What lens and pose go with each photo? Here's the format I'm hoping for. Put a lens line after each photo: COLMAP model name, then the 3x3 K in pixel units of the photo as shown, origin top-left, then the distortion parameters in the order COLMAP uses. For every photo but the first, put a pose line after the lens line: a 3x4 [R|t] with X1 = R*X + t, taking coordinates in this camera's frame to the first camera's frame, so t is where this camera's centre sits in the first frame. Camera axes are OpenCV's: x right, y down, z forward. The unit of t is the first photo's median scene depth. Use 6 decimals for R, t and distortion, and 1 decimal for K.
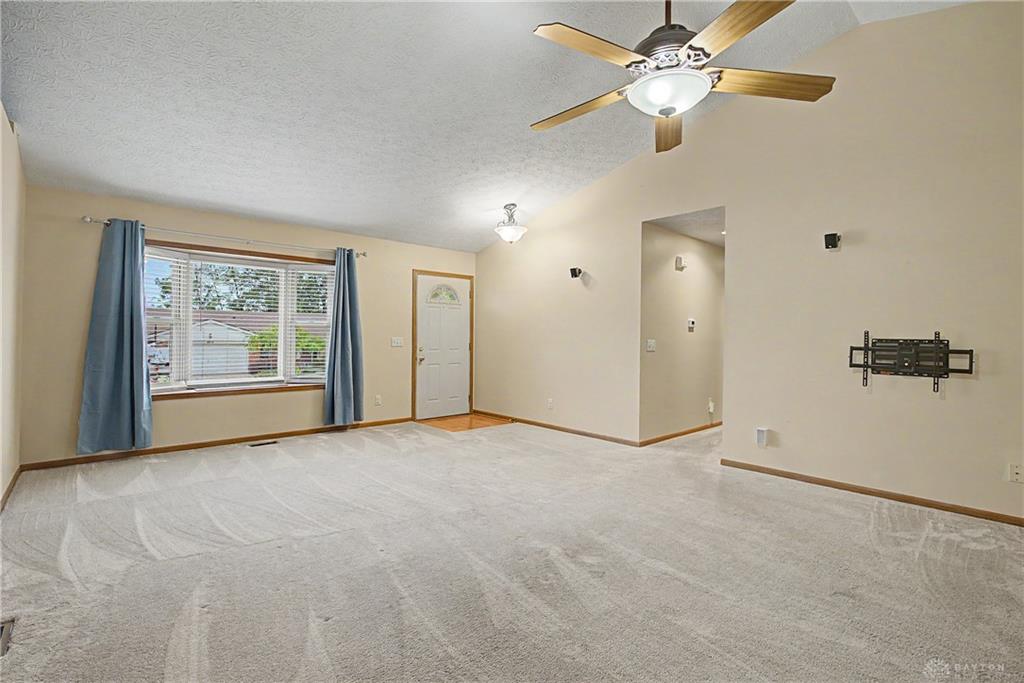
lens RADIAL K [[463.5, 0, 513.7], [0, 463.5, 333.0], [0, 0, 1]] dist [-0.004831, -0.000310]
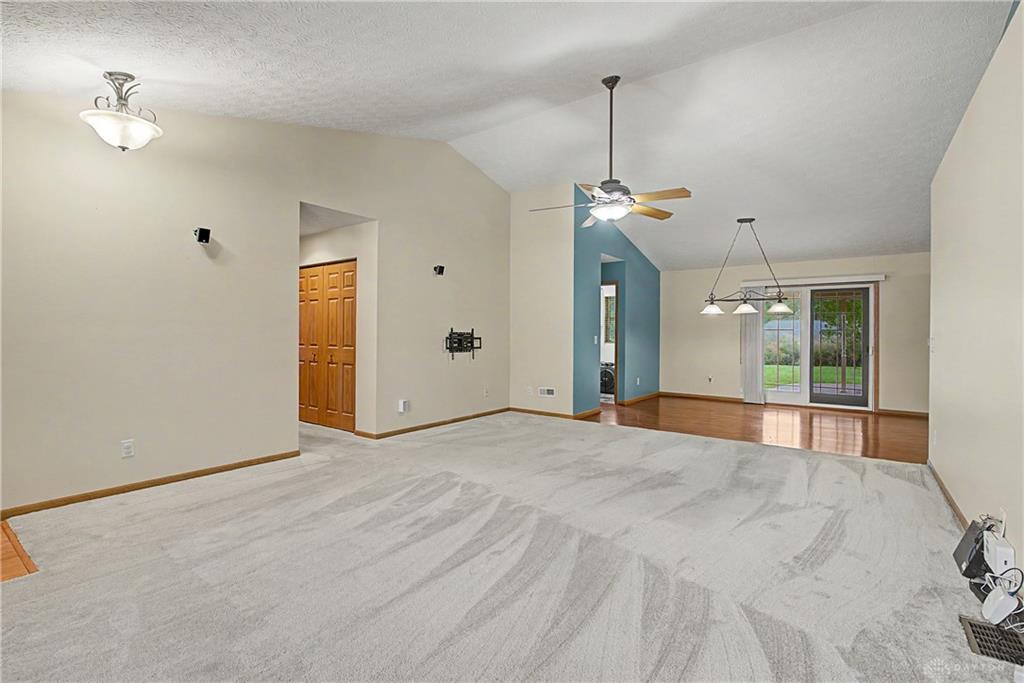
lens RADIAL K [[463.5, 0, 513.7], [0, 463.5, 333.0], [0, 0, 1]] dist [-0.004831, -0.000310]
pose [[-0.206325, -0.011049, 0.978421, -0.603218], [-0.014421, 0.999862, 0.008250, -0.001870], [-0.978377, -0.012408, -0.206456, 0.685671]]
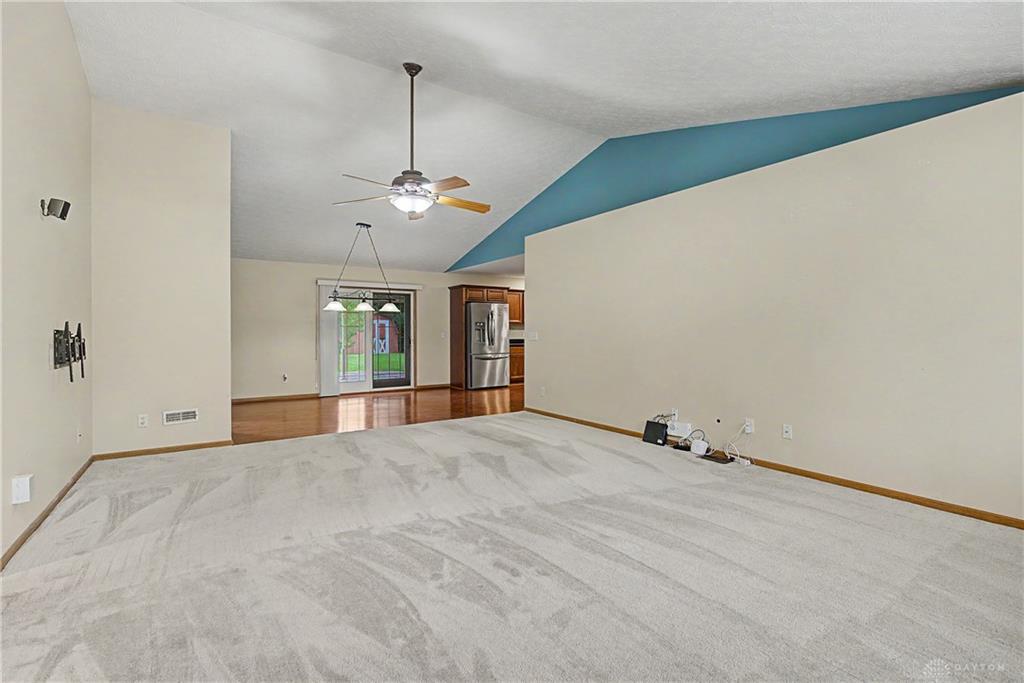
lens RADIAL K [[463.5, 0, 513.7], [0, 463.5, 333.0], [0, 0, 1]] dist [-0.004831, -0.000310]
pose [[-0.990502, -0.010153, 0.137124, -0.144764], [-0.010357, 0.999946, -0.000778, 0.006132], [-0.137109, -0.002191, -0.990554, 1.082660]]
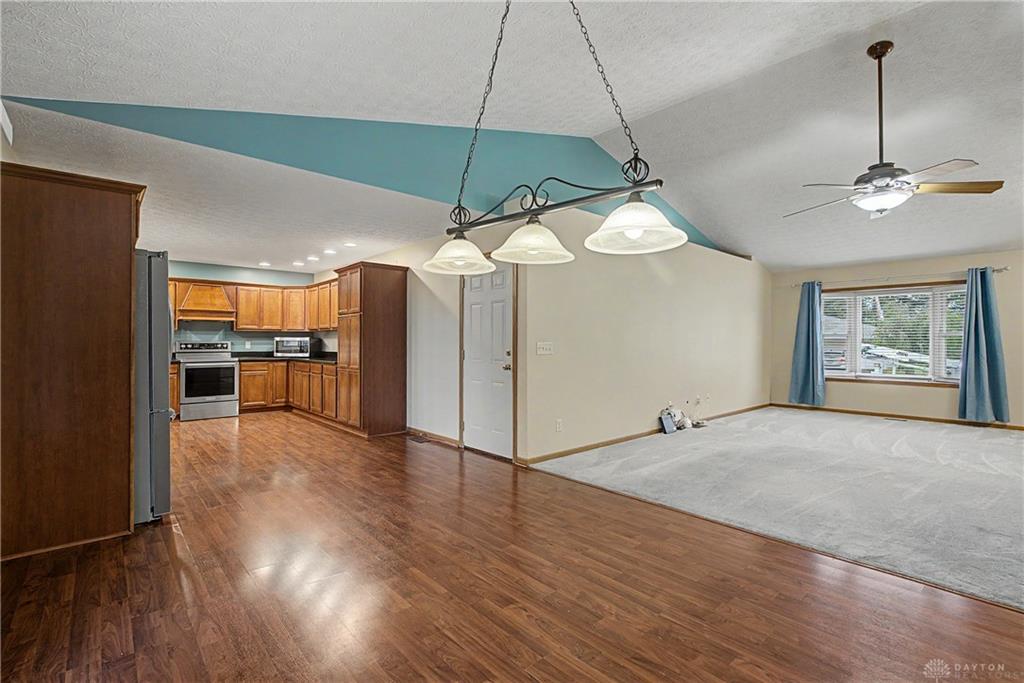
lens RADIAL K [[473.8, 0, 510.4], [0, 473.8, 331.0], [0, 0, 1]] dist [0.000579, 0.000058]
pose [[0.010916, -0.032324, -0.999418, 0.792990], [0.001761, 0.999476, -0.032307, 0.010443], [0.999939, -0.001408, 0.010967, -0.175062]]
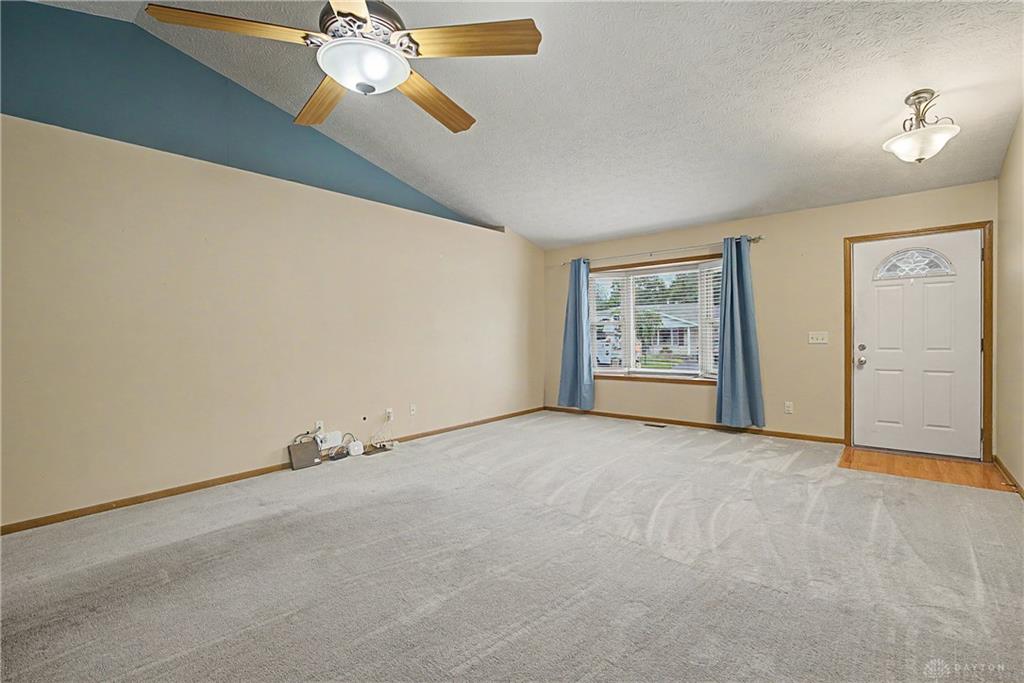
lens RADIAL K [[463.5, 0, 513.7], [0, 463.5, 333.0], [0, 0, 1]] dist [-0.004831, -0.000310]
pose [[0.137862, -0.012947, -0.990367, 0.492189], [0.023342, 0.999679, -0.009820, 0.008385], [0.990176, -0.021763, 0.138120, 0.429266]]
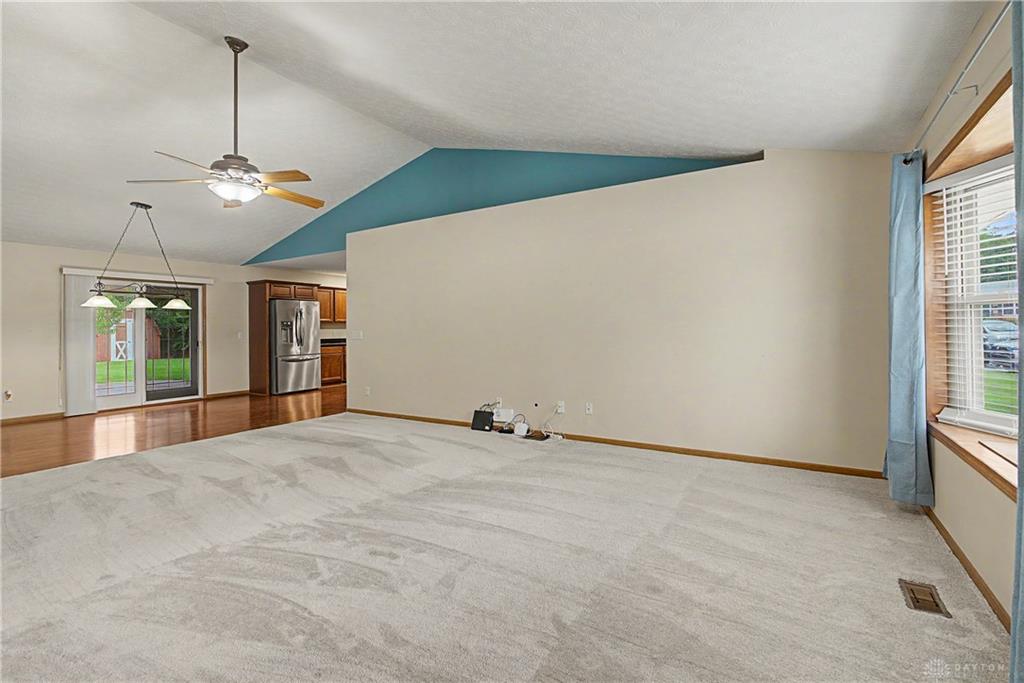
lens RADIAL K [[463.2, 0, 509.7], [0, 463.2, 327.7], [0, 0, 1]] dist [-0.002093, 0.000077]
pose [[-0.961314, -0.000797, -0.275454, -0.079588], [0.002189, 0.999942, -0.010530, 0.007156], [0.275446, -0.010726, -0.961257, 1.127720]]
